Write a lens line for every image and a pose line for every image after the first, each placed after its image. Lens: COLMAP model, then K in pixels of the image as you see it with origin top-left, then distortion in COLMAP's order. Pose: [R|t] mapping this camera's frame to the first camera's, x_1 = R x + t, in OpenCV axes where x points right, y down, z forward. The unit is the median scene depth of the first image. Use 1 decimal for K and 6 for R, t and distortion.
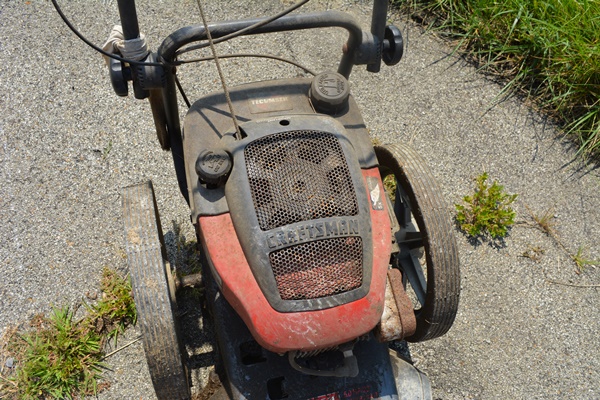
lens RADIAL K [[530.3, 0, 298.7], [0, 530.3, 198.8], [0, 0, 1]] dist [-0.083894, 0.018997]
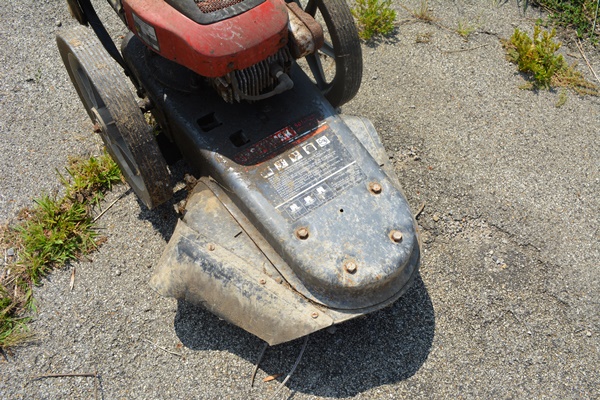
lens RADIAL K [[530.3, 0, 297.4], [0, 530.3, 199.2], [0, 0, 1]] dist [-0.083894, 0.018997]
pose [[0.925618, -0.364876, 0.100485, -0.082603], [0.371335, 0.926872, -0.054939, 0.561249], [-0.073091, 0.088166, 0.993421, -0.150994]]
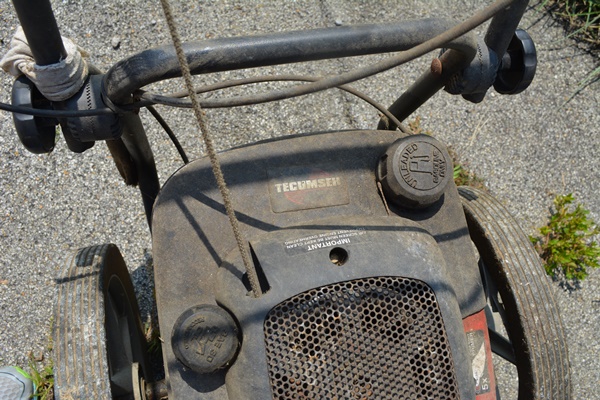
lens RADIAL K [[530.3, 0, 299.7], [0, 530.3, 198.2], [0, 0, 1]] dist [-0.083894, 0.018997]
pose [[0.998114, 0.054245, 0.028737, -0.070230], [-0.059278, 0.973331, 0.221615, -0.261516], [-0.015949, -0.222900, 0.974711, 0.405814]]
